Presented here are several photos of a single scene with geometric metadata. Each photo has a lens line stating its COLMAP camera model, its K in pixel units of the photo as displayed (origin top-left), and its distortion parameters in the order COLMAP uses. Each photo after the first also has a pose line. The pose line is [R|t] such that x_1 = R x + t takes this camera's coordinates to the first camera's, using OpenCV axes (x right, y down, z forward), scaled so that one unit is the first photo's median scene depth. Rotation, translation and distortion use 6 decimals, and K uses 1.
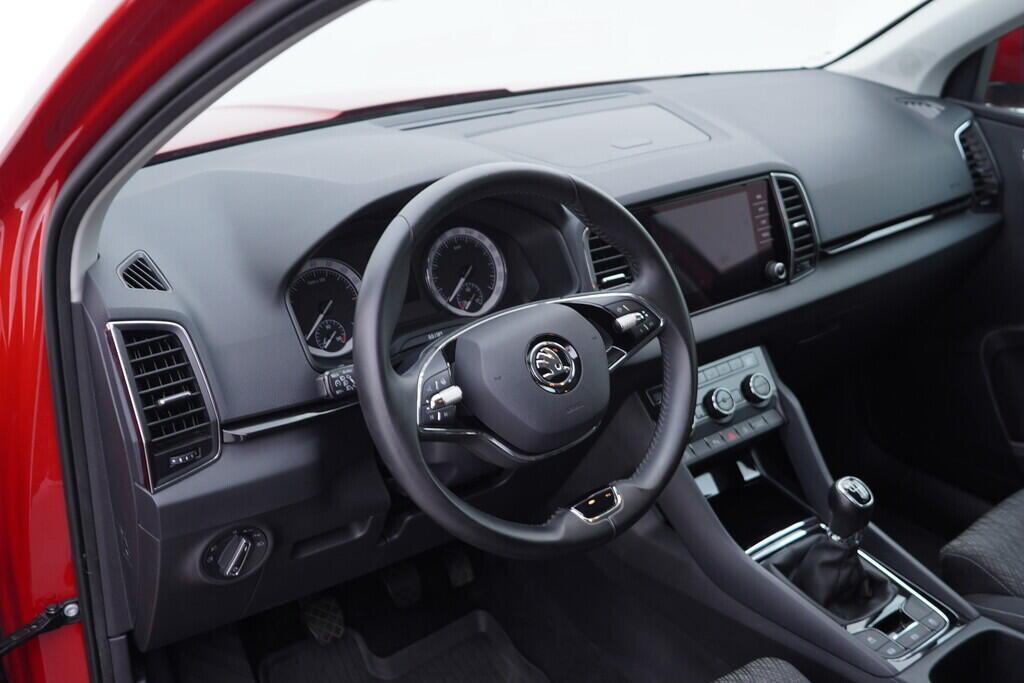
lens RADIAL K [[1065.3, 0, 510.3], [0, 1065.3, 350.4], [0, 0, 1]] dist [0.008714, 0.000000]
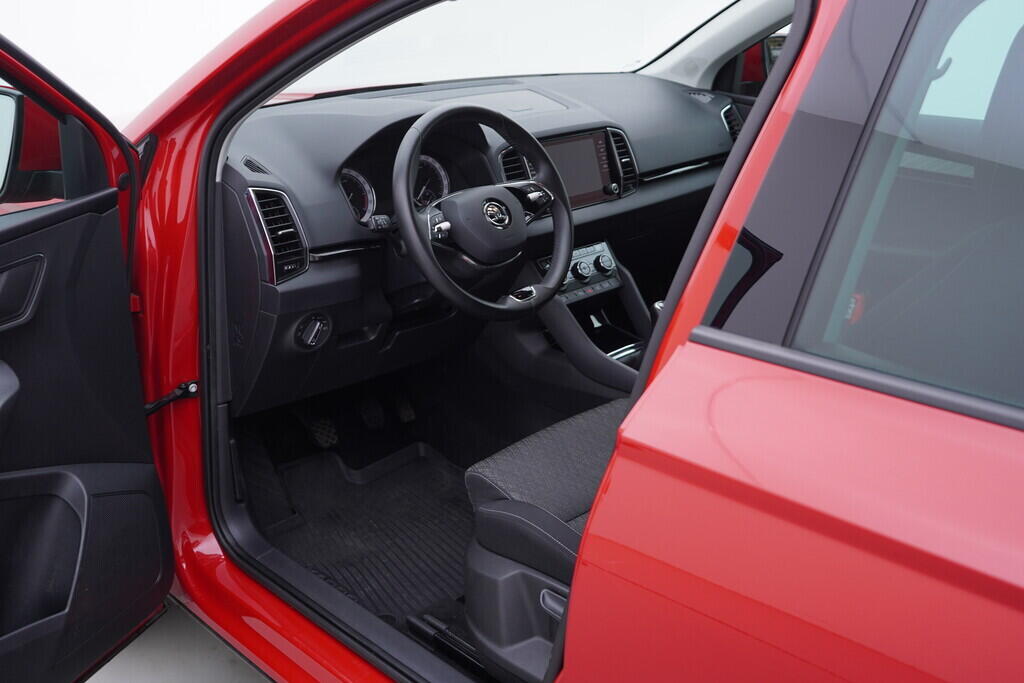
lens RADIAL K [[1065.3, 0, 509.7], [0, 1065.3, 336.5], [0, 0, 1]] dist [0.008714, 0.000000]
pose [[0.986646, -0.030659, 0.159970, -0.195029], [0.038567, 0.998171, -0.046564, 0.255836], [-0.158250, 0.052112, 0.986023, -0.634477]]
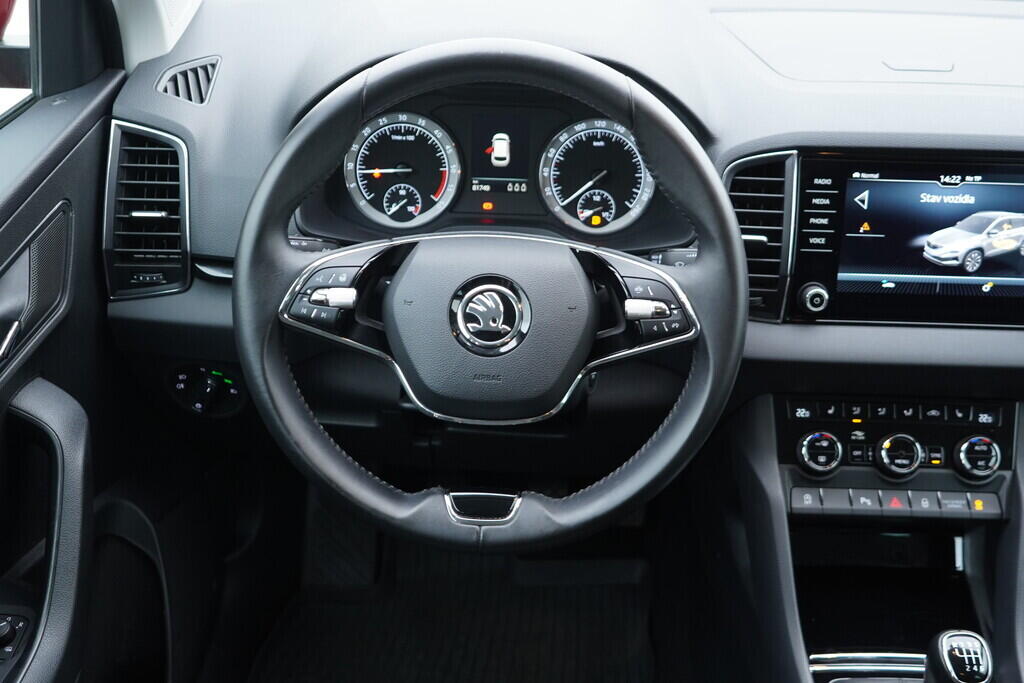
lens RADIAL K [[1065.3, 0, 513.4], [0, 1065.3, 337.2], [0, 0, 1]] dist [0.008714, 0.000000]
pose [[0.785414, 0.349368, -0.510948, 0.384472], [-0.277804, 0.936634, 0.213405, -0.120723], [0.553128, -0.025668, 0.832701, 0.311731]]
